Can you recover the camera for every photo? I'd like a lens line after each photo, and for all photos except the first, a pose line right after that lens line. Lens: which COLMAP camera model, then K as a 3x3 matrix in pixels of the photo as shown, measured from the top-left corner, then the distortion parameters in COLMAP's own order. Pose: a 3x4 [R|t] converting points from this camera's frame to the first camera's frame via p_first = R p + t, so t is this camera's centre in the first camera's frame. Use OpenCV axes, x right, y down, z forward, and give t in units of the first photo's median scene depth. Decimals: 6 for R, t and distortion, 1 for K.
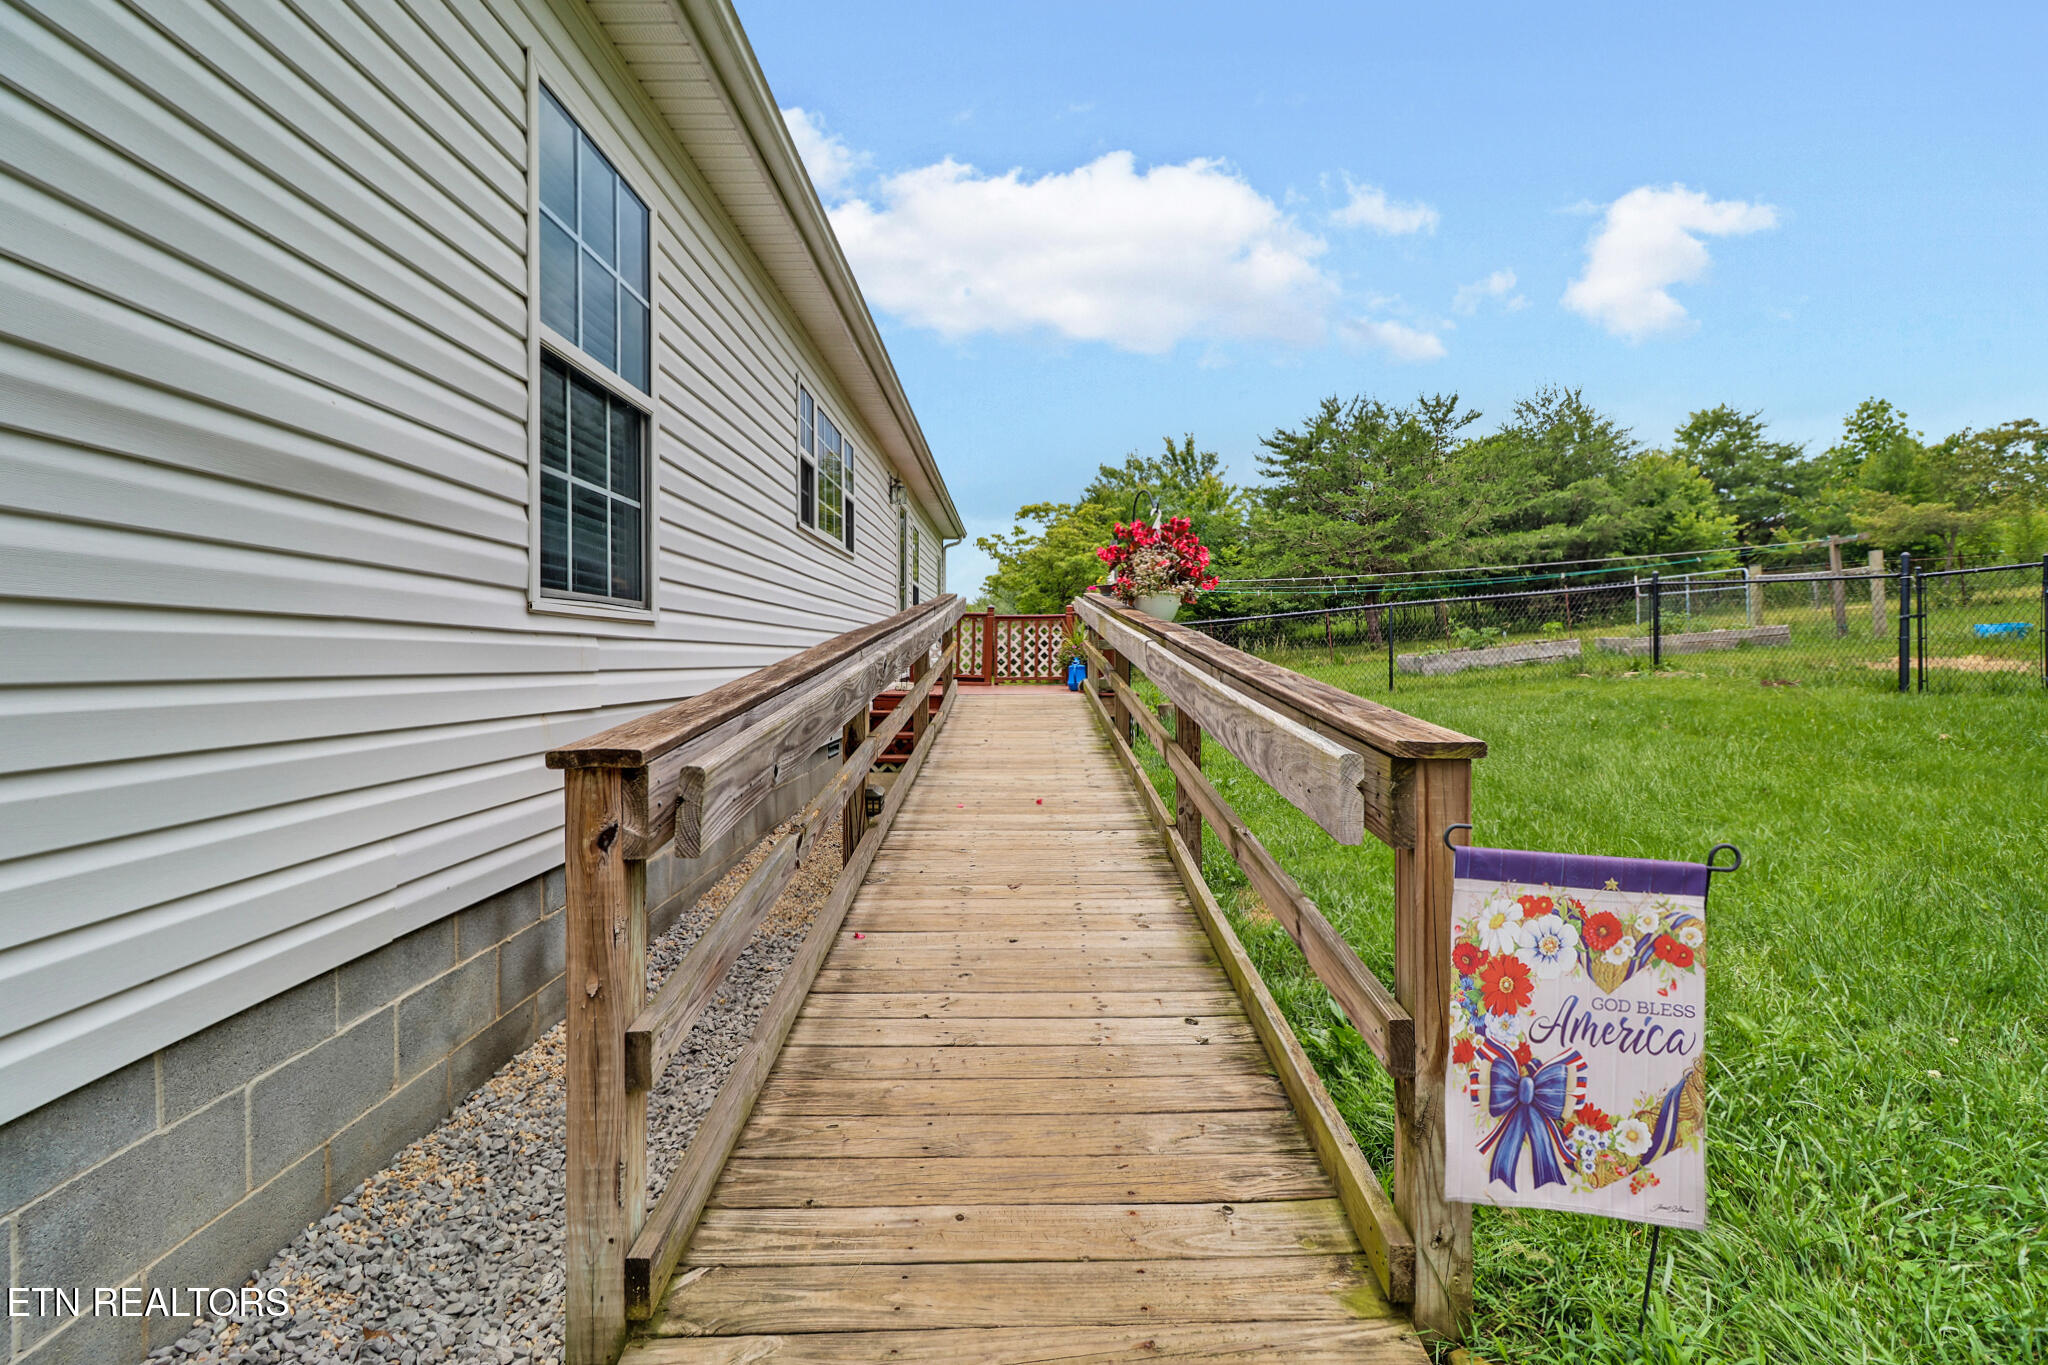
lens RADIAL K [[946.2, 0, 1031.7], [0, 946.2, 670.5], [0, 0, 1]] dist [0.003289, -0.001960]
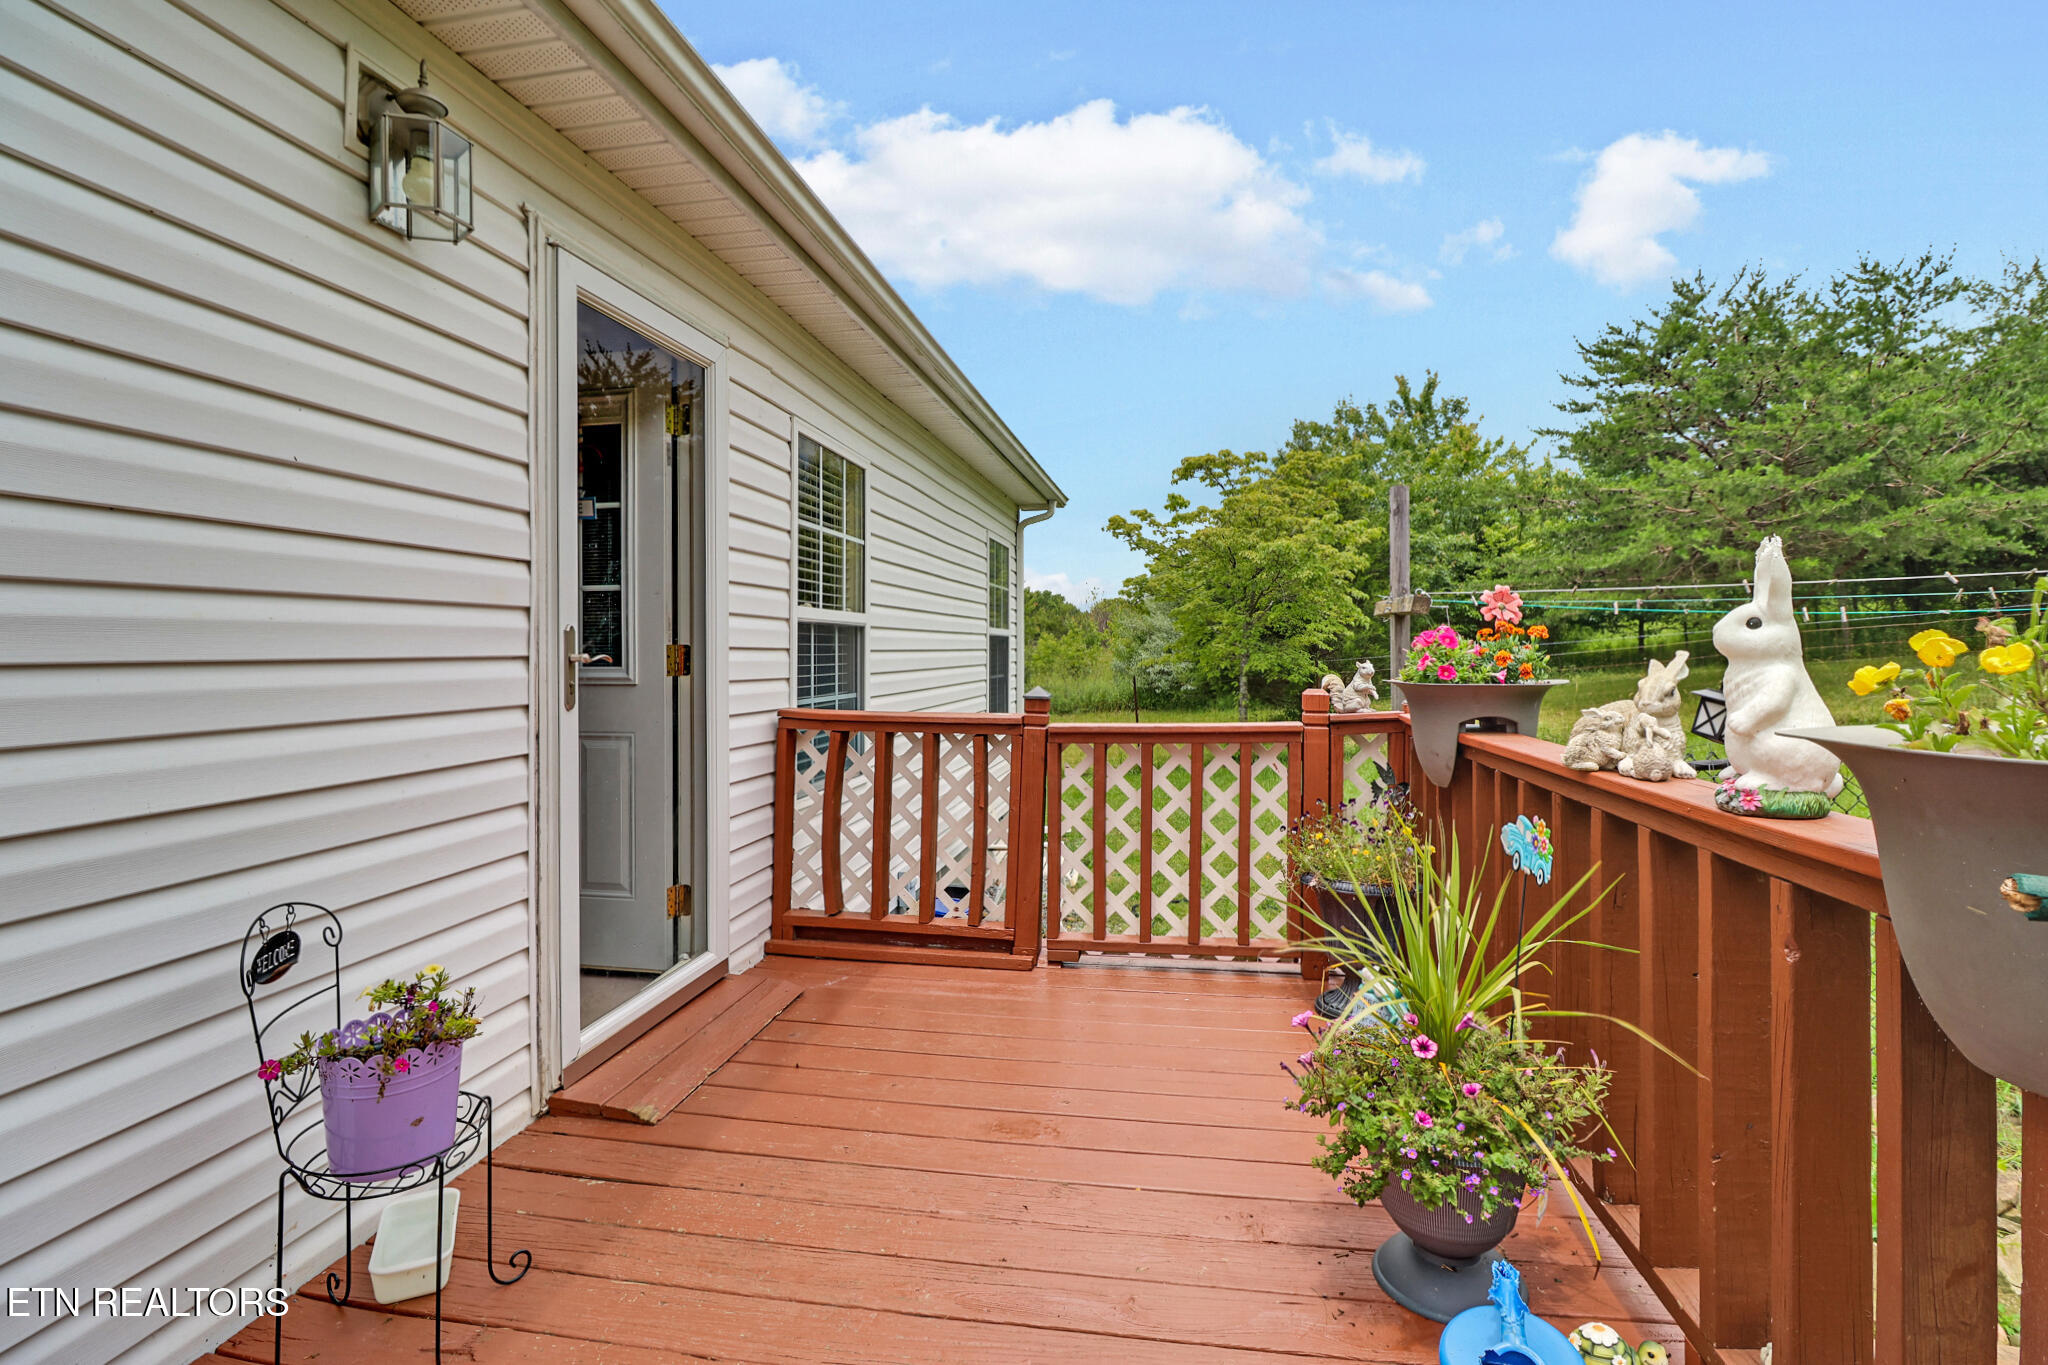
lens RADIAL K [[946.2, 0, 1020.6], [0, 946.2, 674.7], [0, 0, 1]] dist [0.003289, -0.001960]
pose [[0.980999, -0.002666, -0.193994, 0.004972], [0.003747, 0.999979, 0.005208, -0.041516], [0.193976, -0.005836, 0.980989, 0.391702]]
